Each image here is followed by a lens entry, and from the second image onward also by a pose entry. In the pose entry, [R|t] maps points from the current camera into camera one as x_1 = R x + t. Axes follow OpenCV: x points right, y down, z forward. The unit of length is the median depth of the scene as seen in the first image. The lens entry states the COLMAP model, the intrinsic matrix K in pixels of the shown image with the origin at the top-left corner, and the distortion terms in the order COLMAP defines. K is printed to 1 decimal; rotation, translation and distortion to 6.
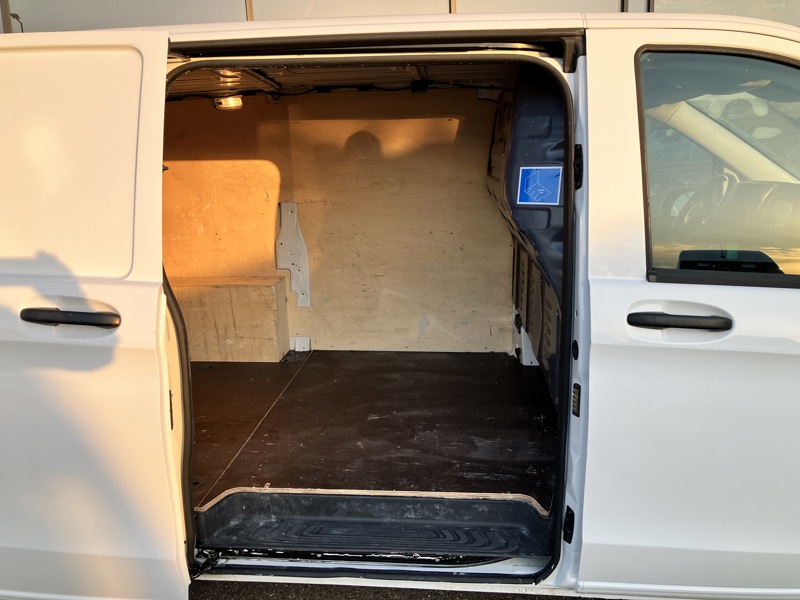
lens RADIAL K [[659.8, 0, 399.1], [0, 659.8, 328.2], [0, 0, 1]] dist [0.003821, -0.006584]
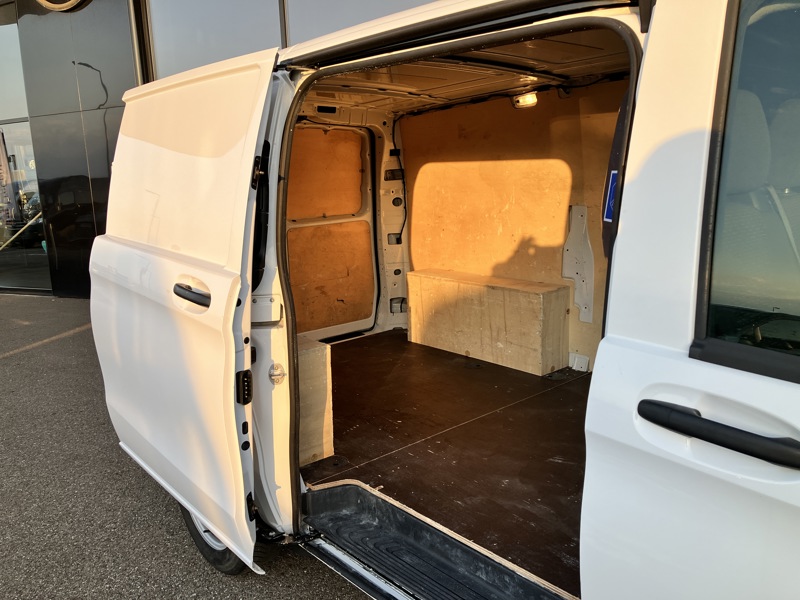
lens RADIAL K [[659.8, 0, 399.1], [0, 659.8, 328.2], [0, 0, 1]] dist [0.003821, -0.006584]
pose [[0.714188, 0.162850, -0.680747, 0.320232], [-0.158516, 0.984921, 0.069312, -0.051554], [0.681769, 0.058408, 0.729232, 0.191357]]
